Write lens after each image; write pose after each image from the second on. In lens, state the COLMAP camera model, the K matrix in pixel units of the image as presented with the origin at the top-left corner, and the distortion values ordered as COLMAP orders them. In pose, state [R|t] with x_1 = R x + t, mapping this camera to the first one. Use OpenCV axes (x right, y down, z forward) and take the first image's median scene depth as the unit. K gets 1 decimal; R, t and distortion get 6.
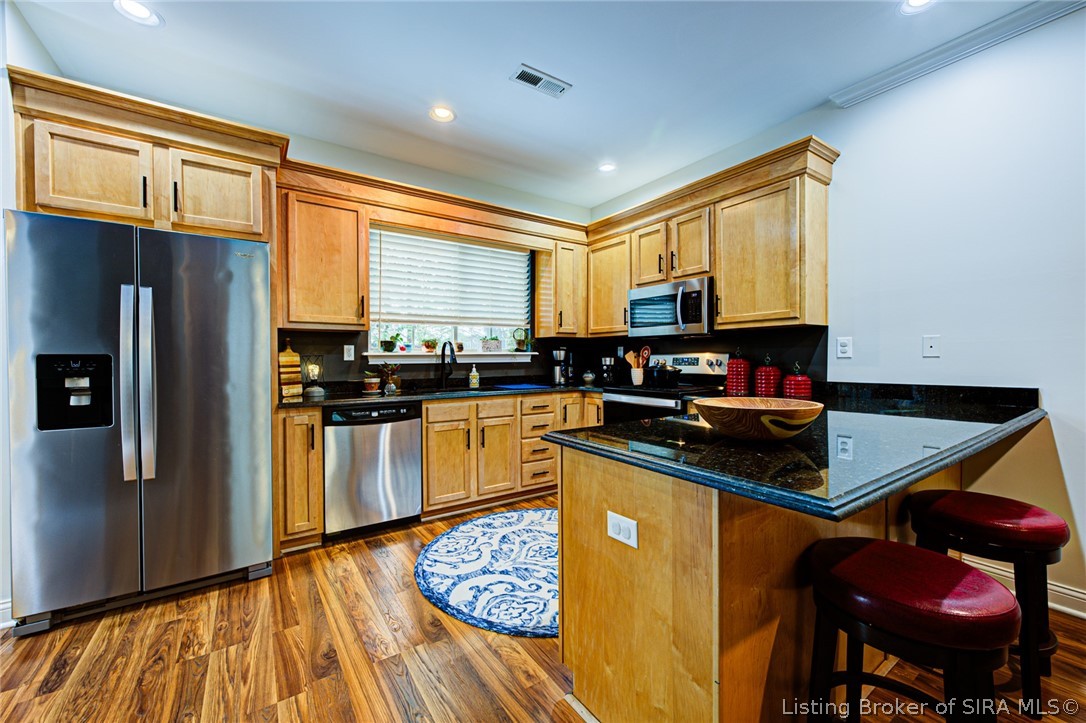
lens RADIAL K [[431.7, 0, 541.2], [0, 431.7, 360.4], [0, 0, 1]] dist [-0.000283, -0.000182]
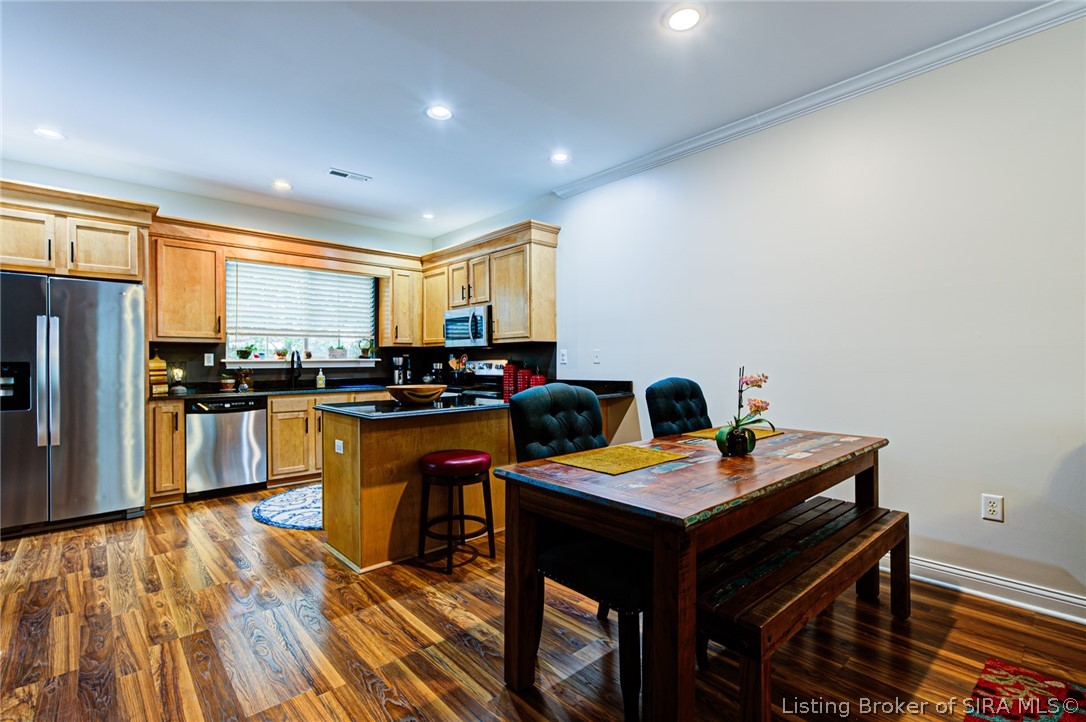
lens RADIAL K [[499.3, 0, 546.4], [0, 499.3, 361.3], [0, 0, 1]] dist [-0.001057, 0.001095]
pose [[0.989471, -0.000784, 0.144732, 0.346397], [0.001949, 0.999967, -0.007913, 0.000360], [-0.144721, 0.008111, 0.989439, -0.636137]]
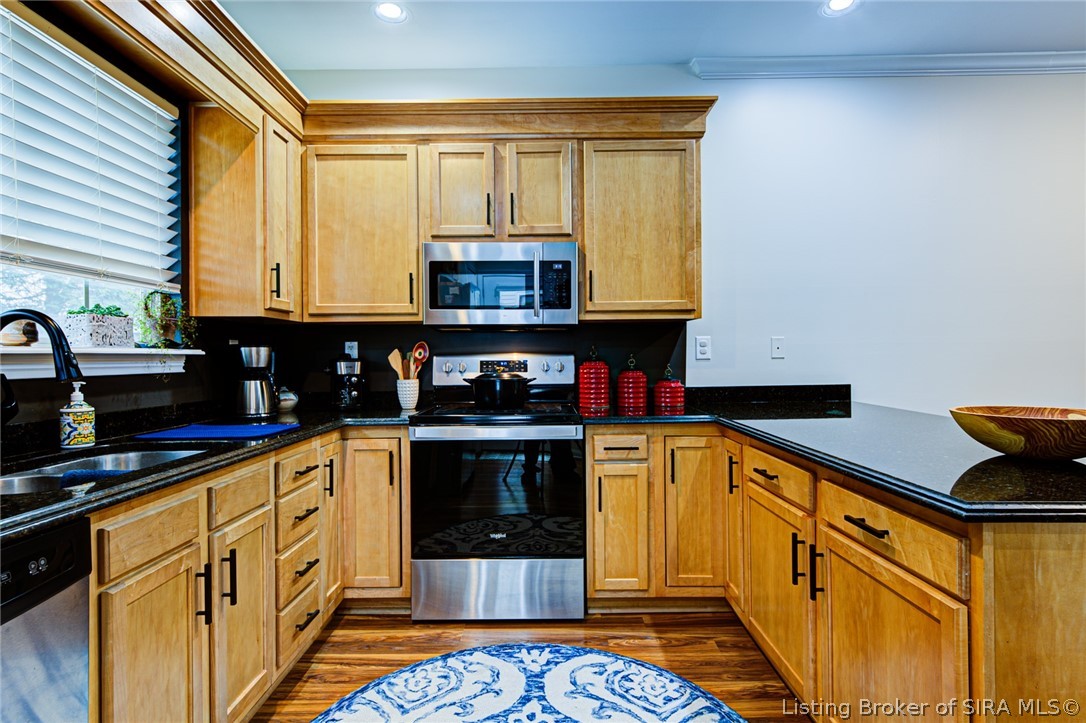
lens RADIAL K [[587.8, 0, 544.4], [0, 587.8, 358.8], [0, 0, 1]] dist [0.013803, -0.000282]
pose [[0.563343, -0.000814, 0.826223, -0.425076], [0.011504, 0.999910, -0.006859, -0.002255], [-0.826143, 0.013369, 0.563302, 0.518938]]
